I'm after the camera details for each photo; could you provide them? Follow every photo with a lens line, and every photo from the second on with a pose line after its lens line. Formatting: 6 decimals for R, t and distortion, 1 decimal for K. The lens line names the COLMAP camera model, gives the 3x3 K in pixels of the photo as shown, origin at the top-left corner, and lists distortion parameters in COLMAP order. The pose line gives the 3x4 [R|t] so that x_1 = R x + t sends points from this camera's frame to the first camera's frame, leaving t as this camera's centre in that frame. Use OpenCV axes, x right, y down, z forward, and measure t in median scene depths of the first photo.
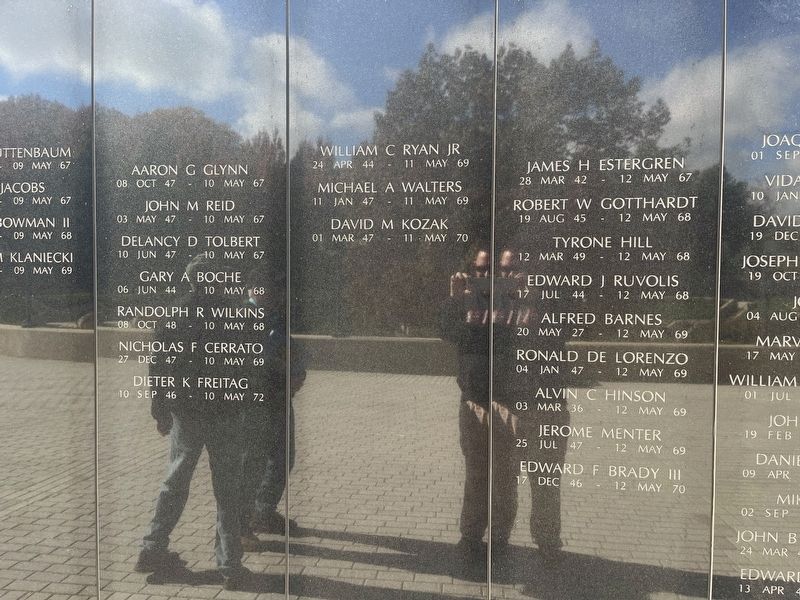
lens RADIAL K [[644.6, 0, 400.0], [0, 644.6, 300.0], [0, 0, 1]] dist [0.138925, -0.002109]
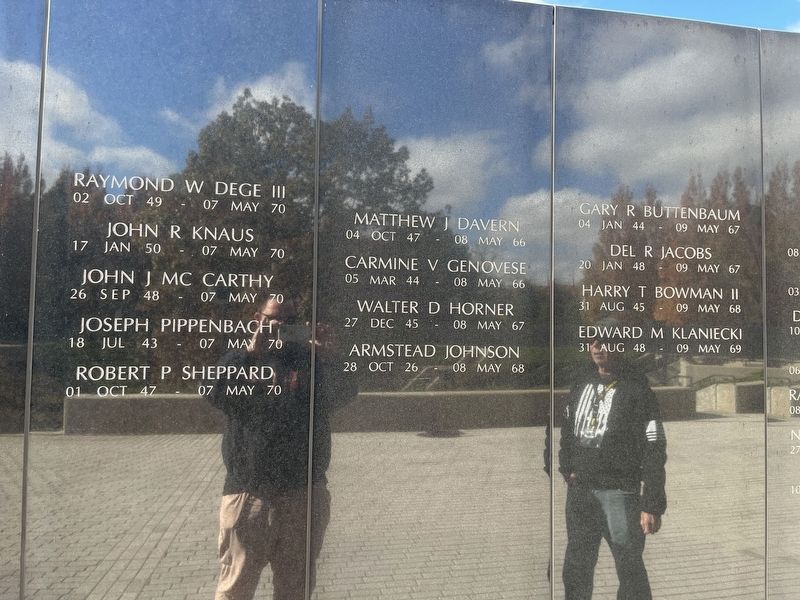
lens RADIAL K [[665.9, 0, 400.0], [0, 665.9, 300.0], [0, 0, 1]] dist [0.029856, -0.001568]
pose [[0.936946, 0.029158, 0.348256, -1.200094], [-0.002056, 0.996956, -0.077938, -0.038603], [-0.349468, 0.072308, 0.934154, 0.331654]]
